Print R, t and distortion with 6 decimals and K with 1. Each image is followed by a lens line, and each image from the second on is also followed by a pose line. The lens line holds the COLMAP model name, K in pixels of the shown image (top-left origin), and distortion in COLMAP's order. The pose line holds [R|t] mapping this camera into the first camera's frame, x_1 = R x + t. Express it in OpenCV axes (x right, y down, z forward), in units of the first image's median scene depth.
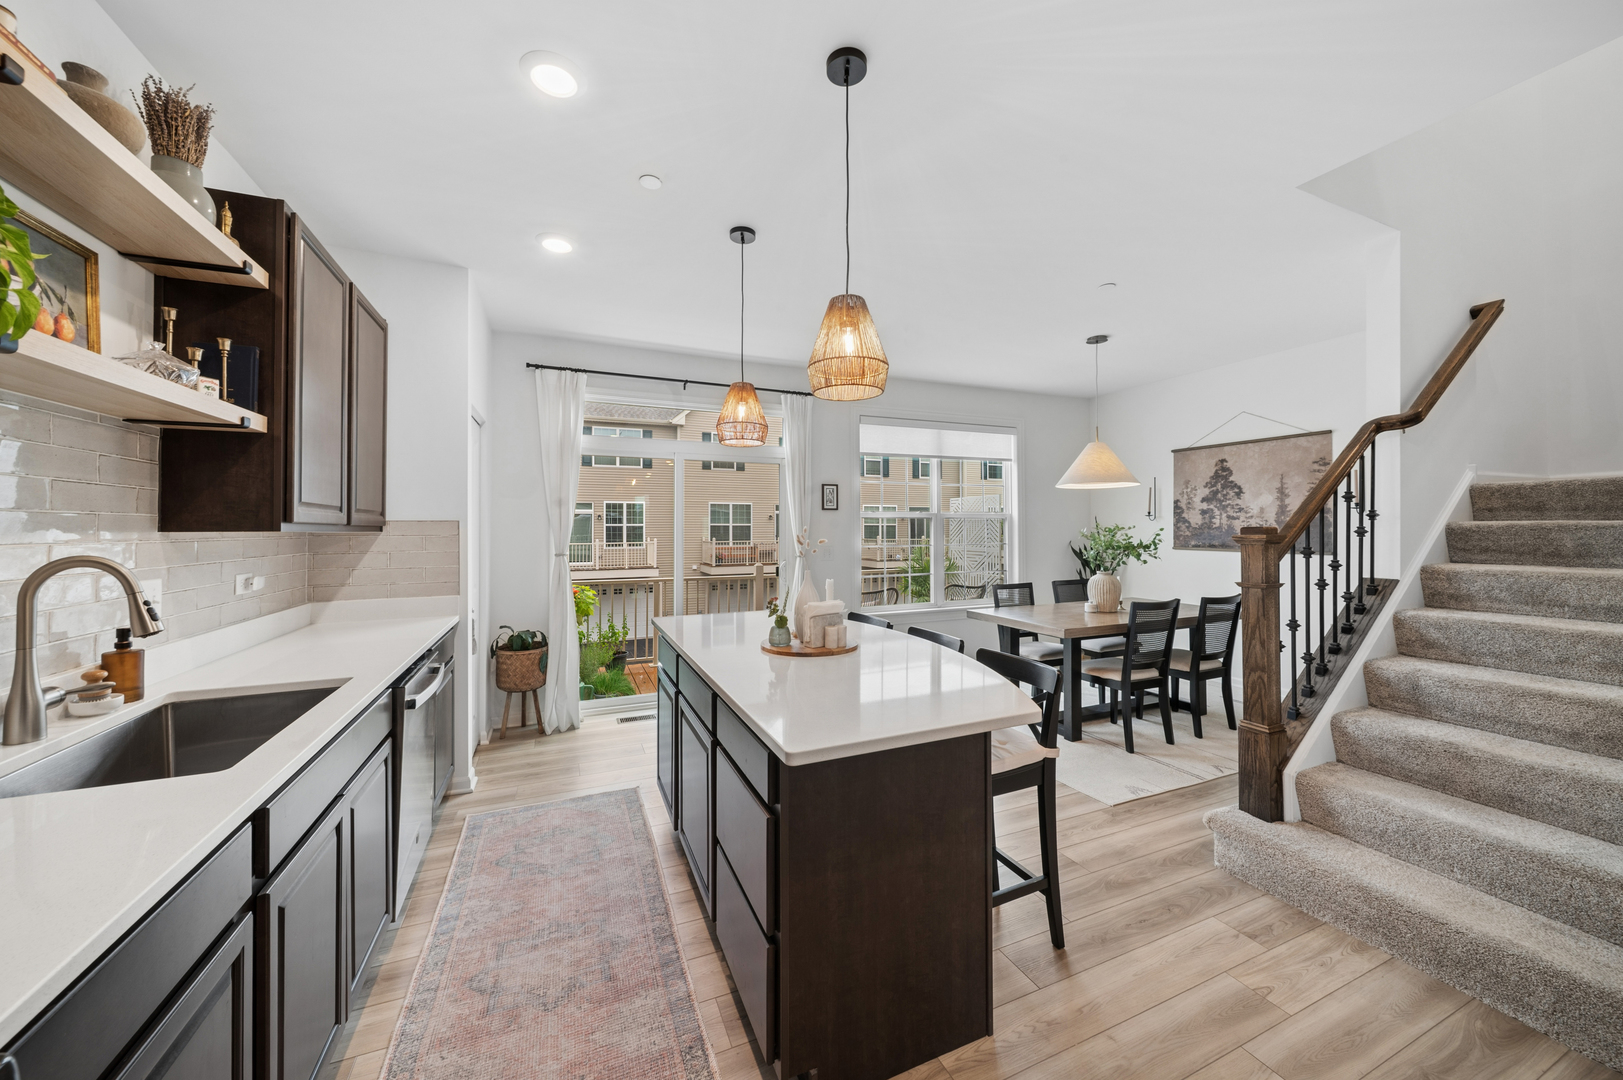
lens RADIAL K [[581.3, 0, 809.6], [0, 581.3, 527.6], [0, 0, 1]] dist [0.000376, -0.001817]
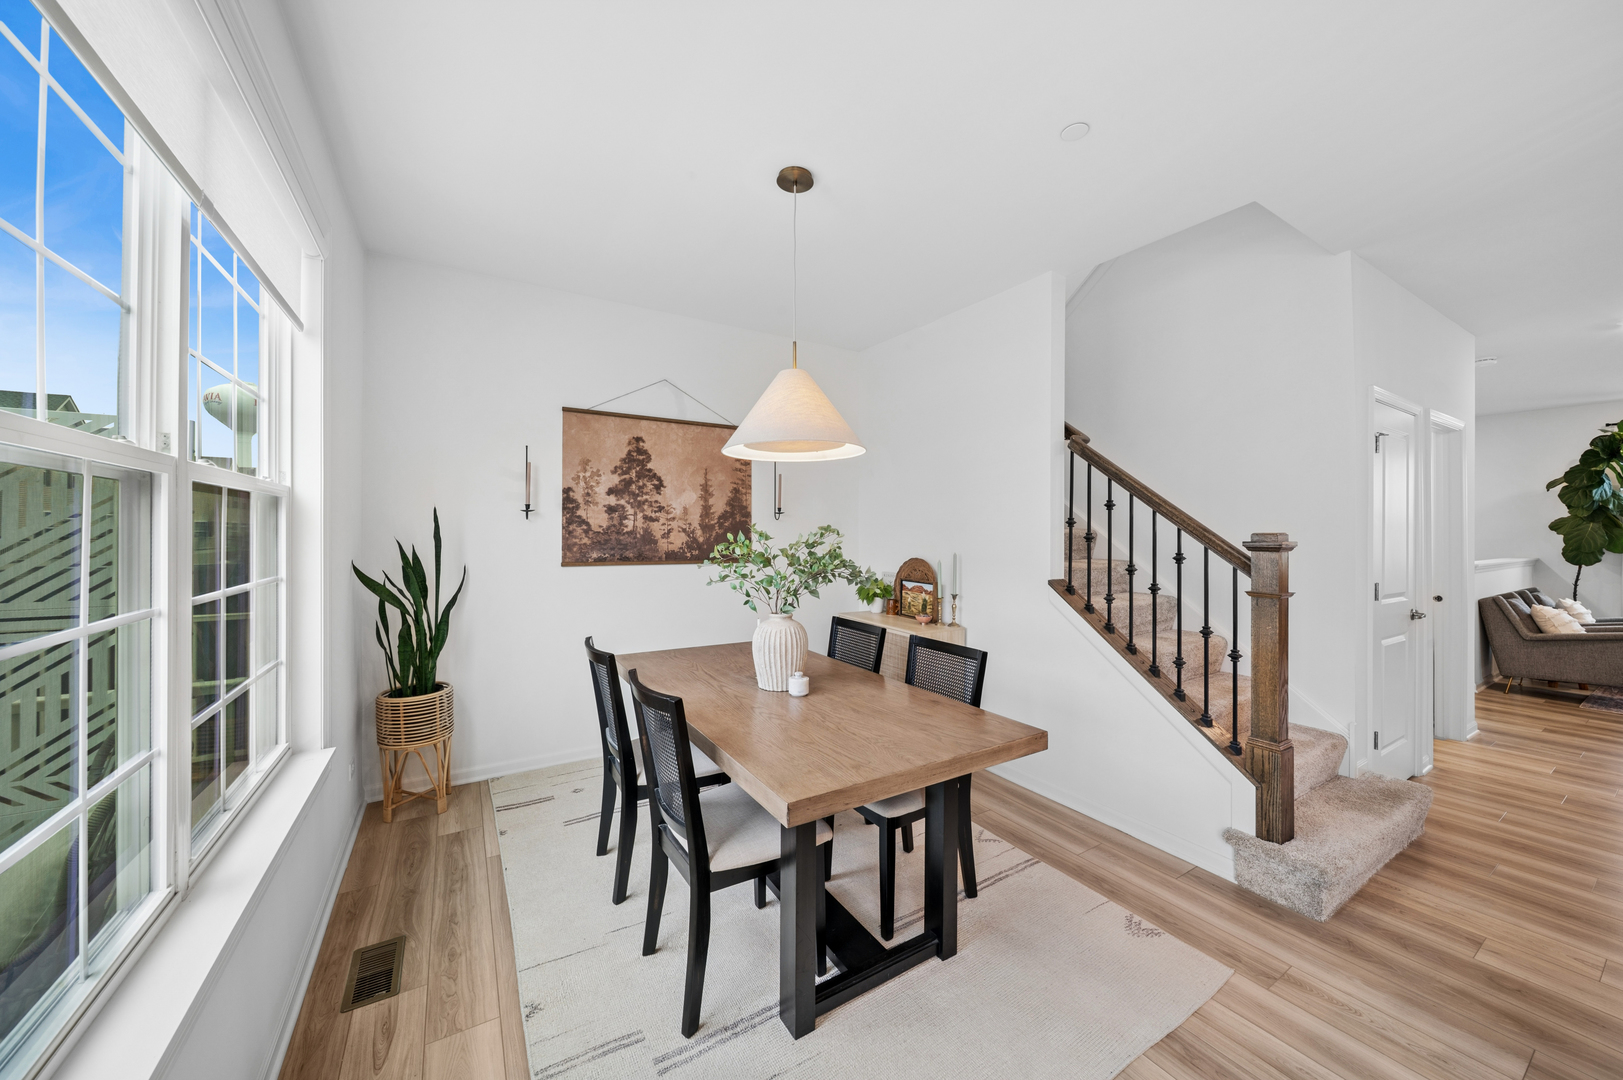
lens RADIAL K [[581.3, 0, 809.6], [0, 581.3, 527.6], [0, 0, 1]] dist [0.000376, -0.001817]
pose [[-0.139536, 0.013470, 0.990125, -0.027636], [-0.003041, 0.999897, -0.014032, 0.003520], [-0.990212, -0.004969, -0.139480, 0.892426]]
